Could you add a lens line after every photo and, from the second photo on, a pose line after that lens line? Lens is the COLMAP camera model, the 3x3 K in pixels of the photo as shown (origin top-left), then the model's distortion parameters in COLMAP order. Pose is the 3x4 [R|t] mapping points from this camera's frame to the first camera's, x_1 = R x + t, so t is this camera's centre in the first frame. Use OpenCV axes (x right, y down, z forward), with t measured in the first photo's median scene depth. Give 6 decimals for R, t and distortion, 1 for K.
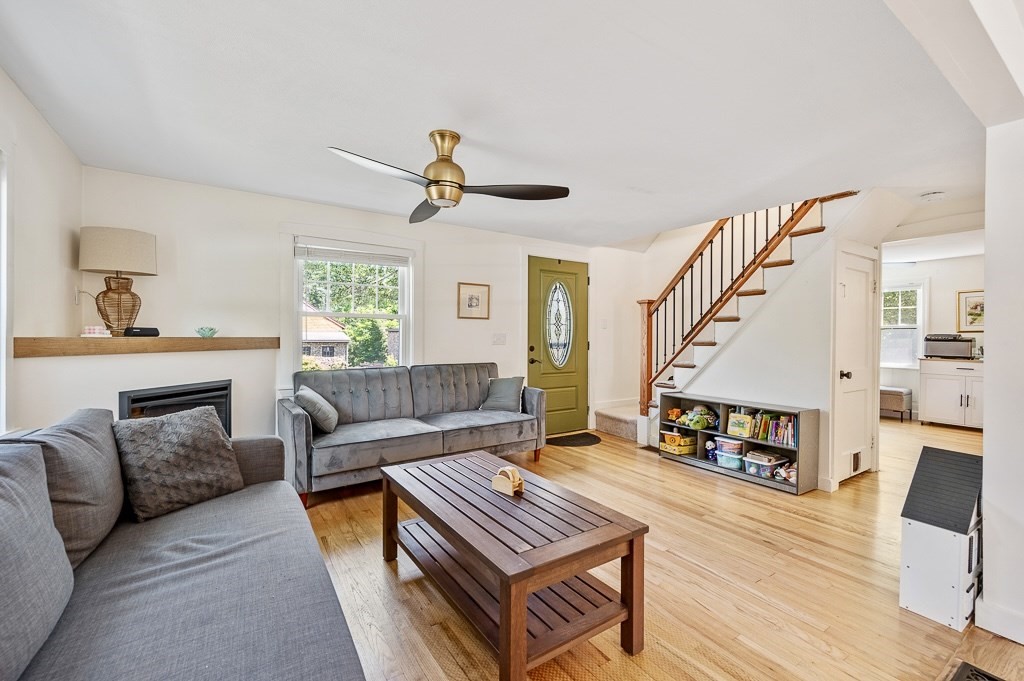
lens RADIAL K [[424.5, 0, 515.8], [0, 424.5, 339.3], [0, 0, 1]] dist [0.003285, 0.000002]
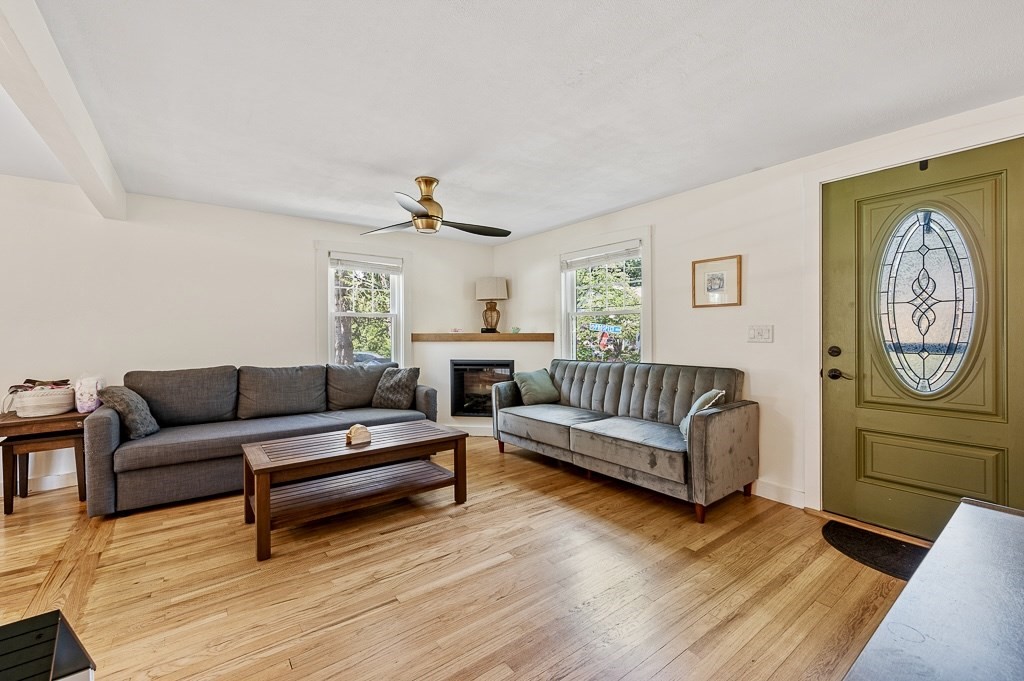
lens RADIAL K [[424.5, 0, 521.3], [0, 424.5, 337.8], [0, 0, 1]] dist [0.003285, 0.000002]
pose [[0.082556, 0.003134, -0.996581, 0.605617], [-0.003855, 0.999989, 0.002826, 0.004845], [0.996579, 0.003609, 0.082568, 0.608532]]
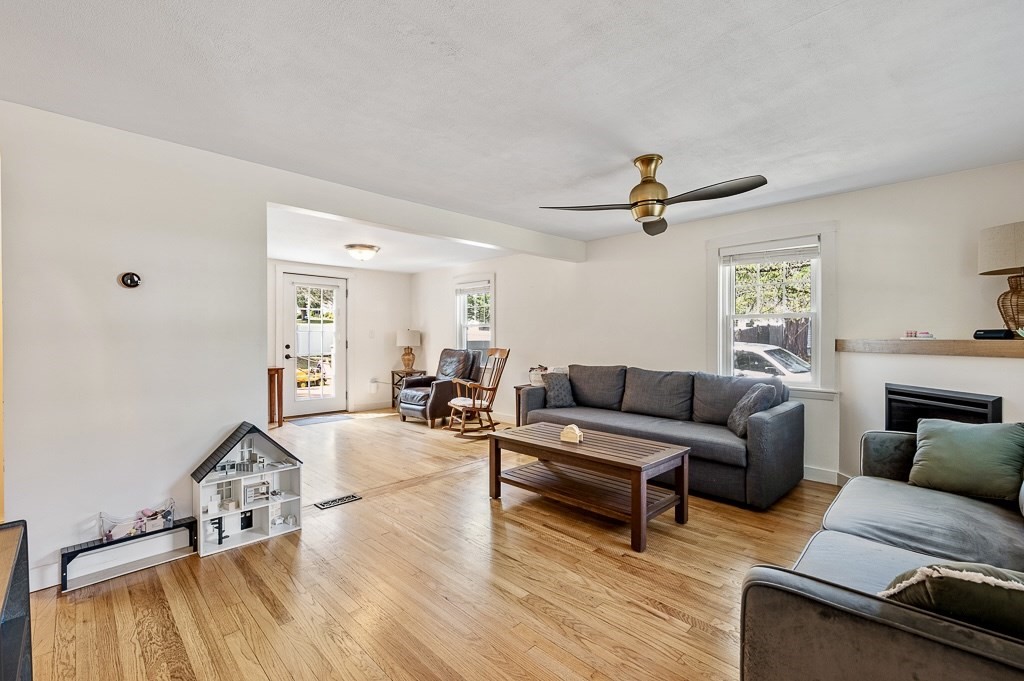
lens RADIAL K [[424.5, 0, 481.5], [0, 424.5, 342.2], [0, 0, 1]] dist [0.003285, 0.000002]
pose [[-0.978562, -0.002745, -0.205936, 0.250005], [-0.005656, 0.999892, 0.013548, -0.003912], [0.205876, 0.014422, -0.978472, 1.041373]]
